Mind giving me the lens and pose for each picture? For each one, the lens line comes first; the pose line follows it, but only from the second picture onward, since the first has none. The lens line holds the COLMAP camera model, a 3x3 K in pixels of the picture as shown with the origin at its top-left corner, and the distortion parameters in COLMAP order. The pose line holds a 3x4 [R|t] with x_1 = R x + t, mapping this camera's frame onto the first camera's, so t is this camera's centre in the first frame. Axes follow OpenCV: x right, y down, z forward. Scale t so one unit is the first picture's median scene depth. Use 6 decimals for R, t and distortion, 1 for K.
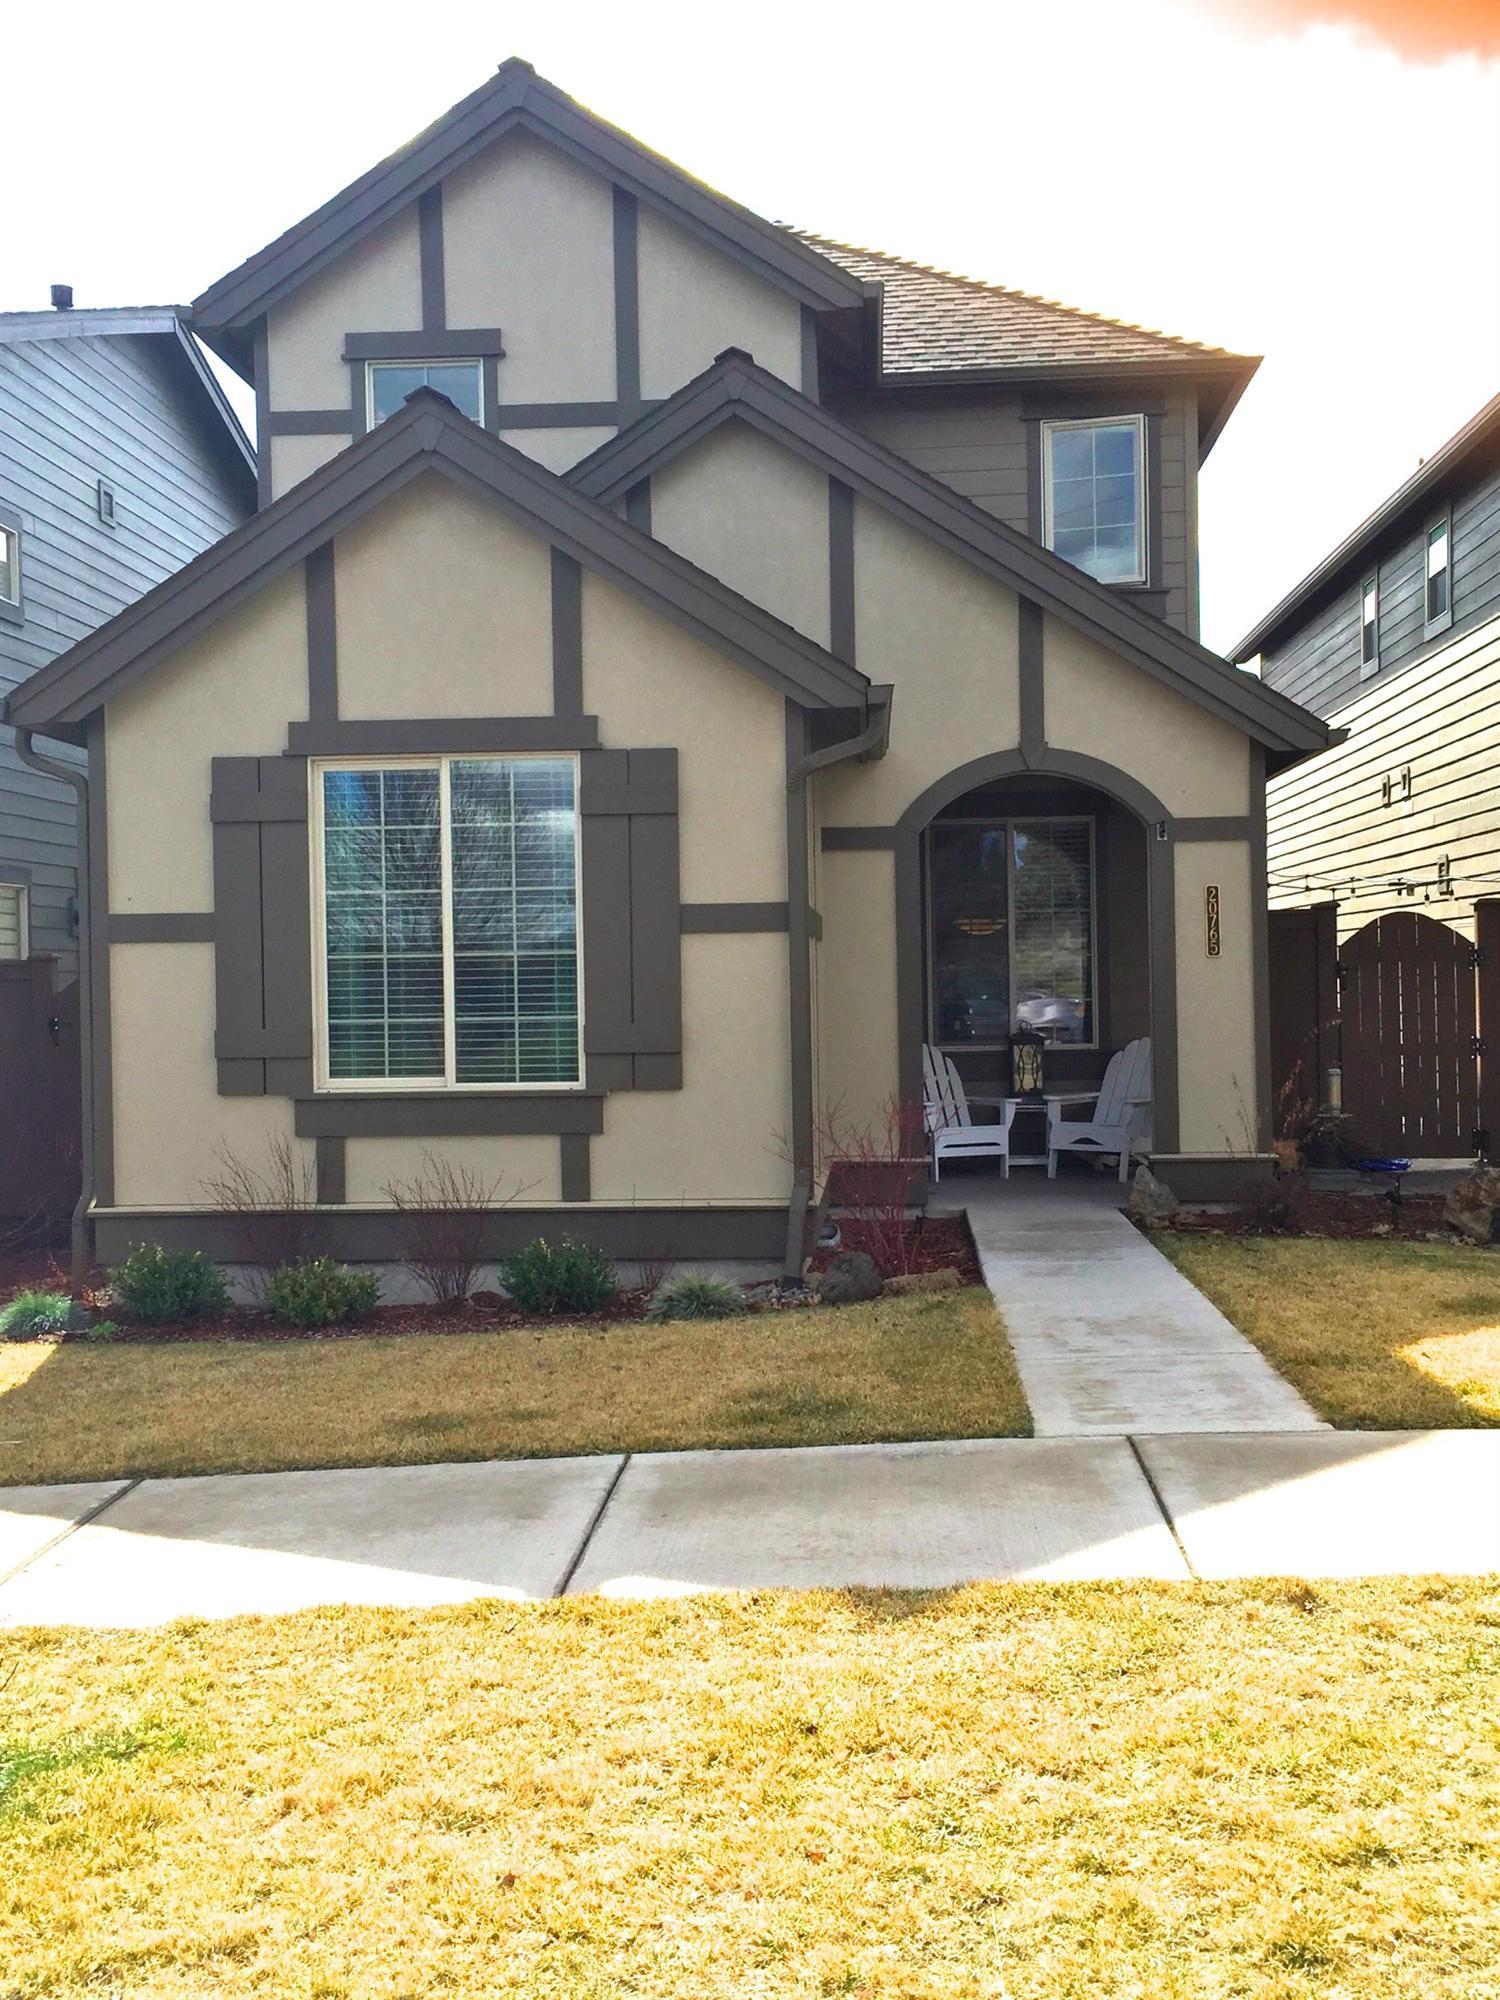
lens RADIAL K [[1704.4, 0, 750.0], [0, 1704.4, 1000.0], [0, 0, 1]] dist [-0.165281, -0.003860]
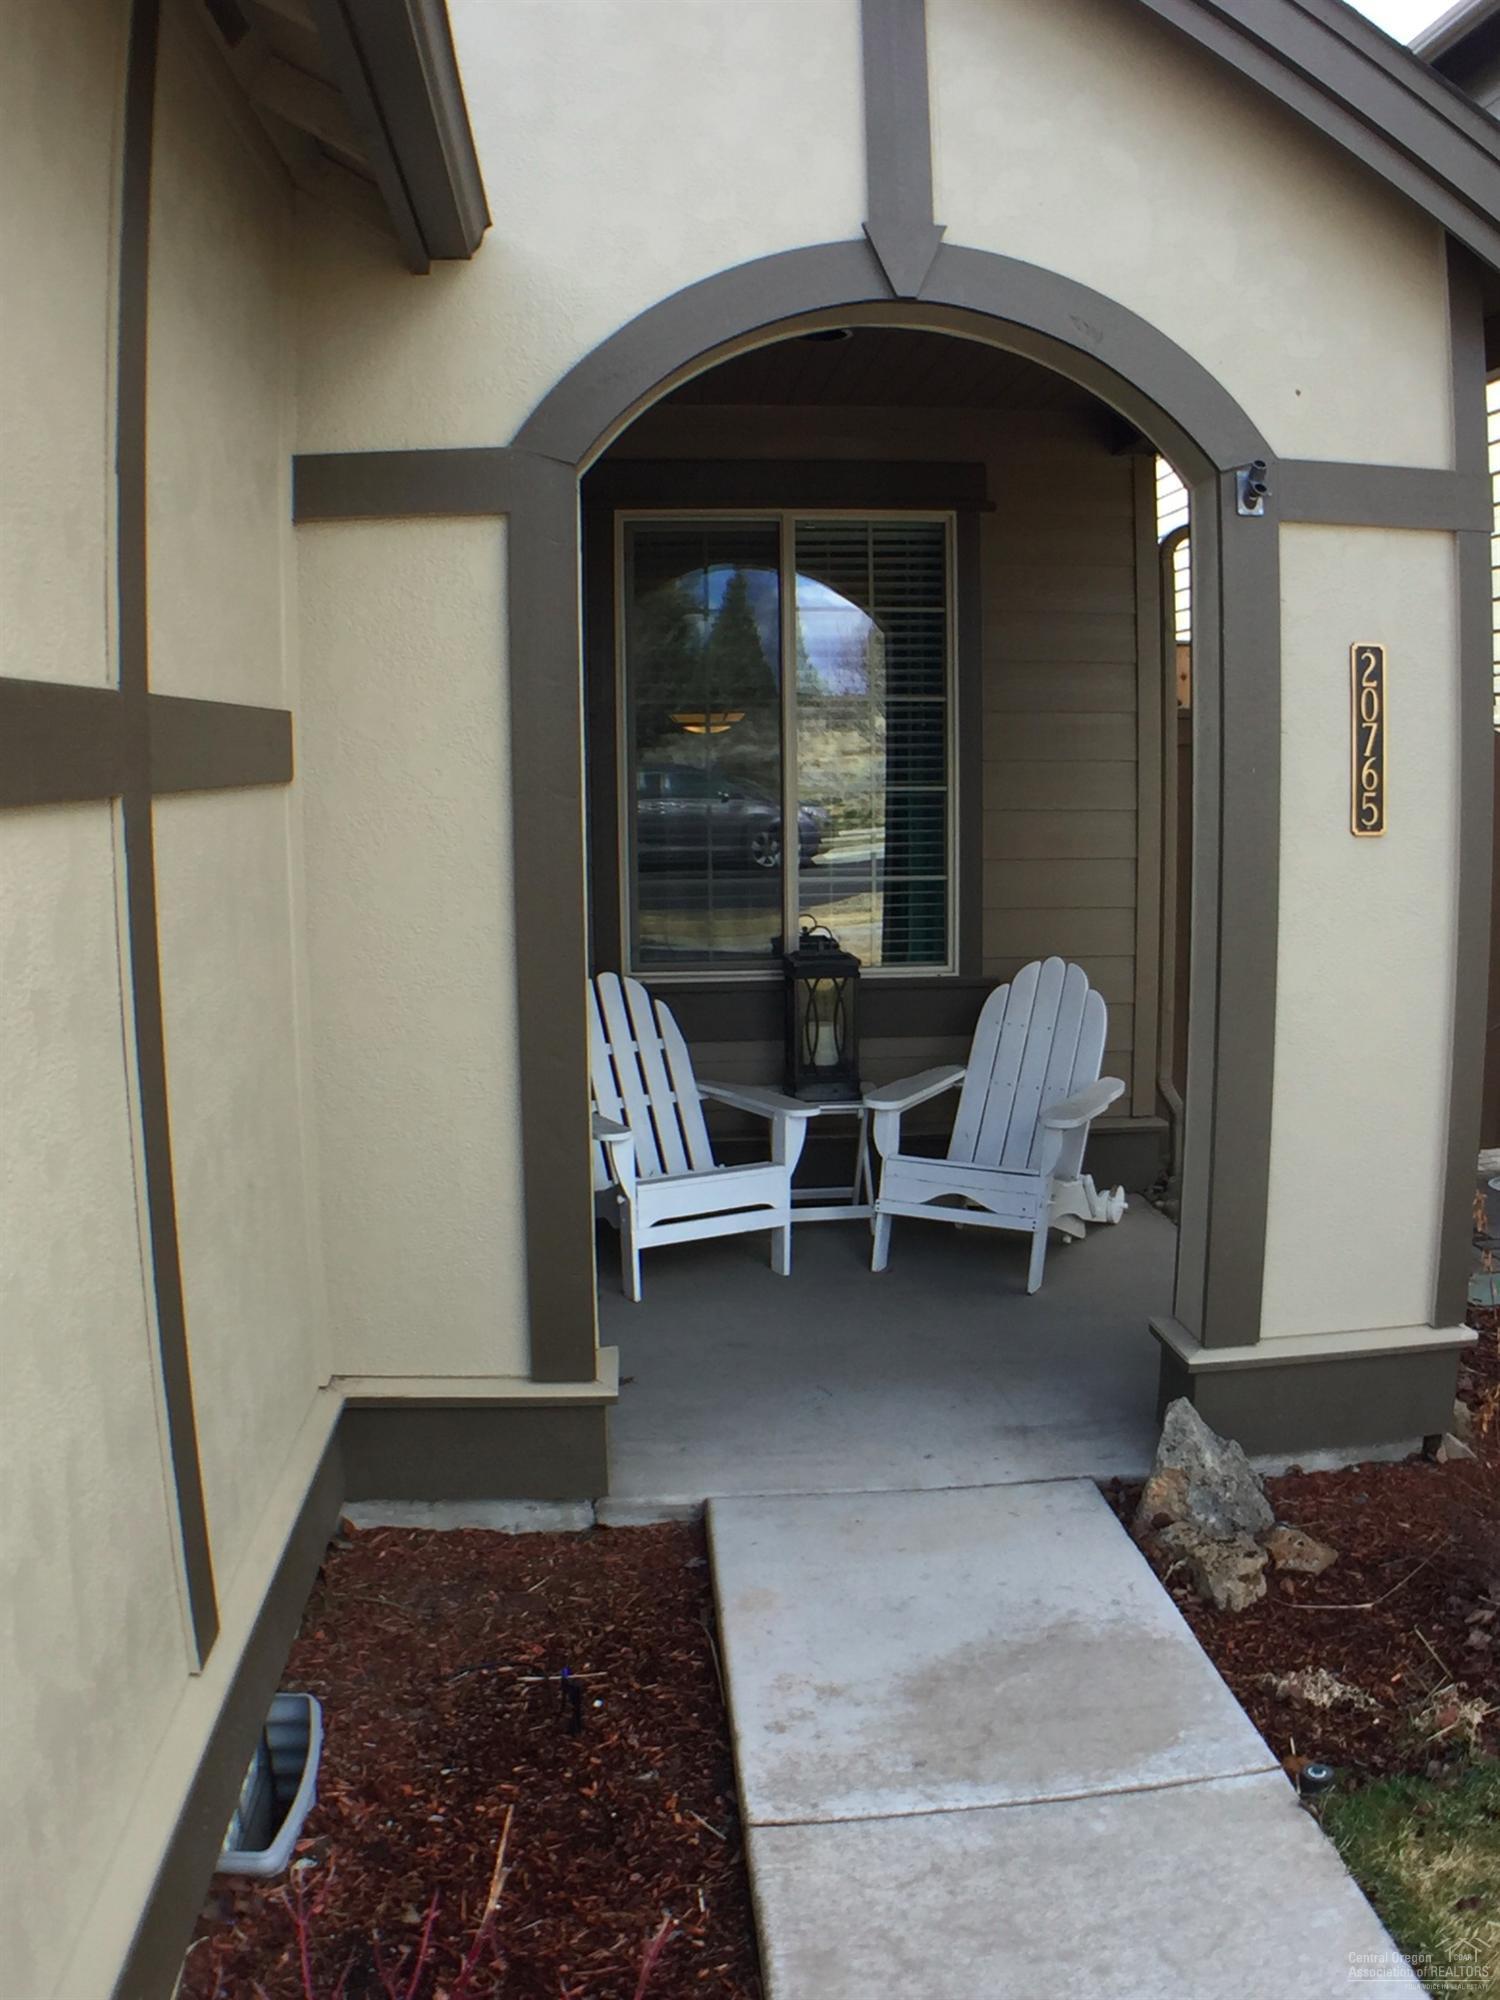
lens RADIAL K [[1704.4, 0, 750.0], [0, 1704.4, 1000.0], [0, 0, 1]] dist [-0.165281, -0.003860]
pose [[0.986207, -0.012926, 0.165013, 0.065391], [-0.008004, 0.992055, 0.125546, -0.029475], [-0.165325, -0.125135, 0.978268, 0.553993]]
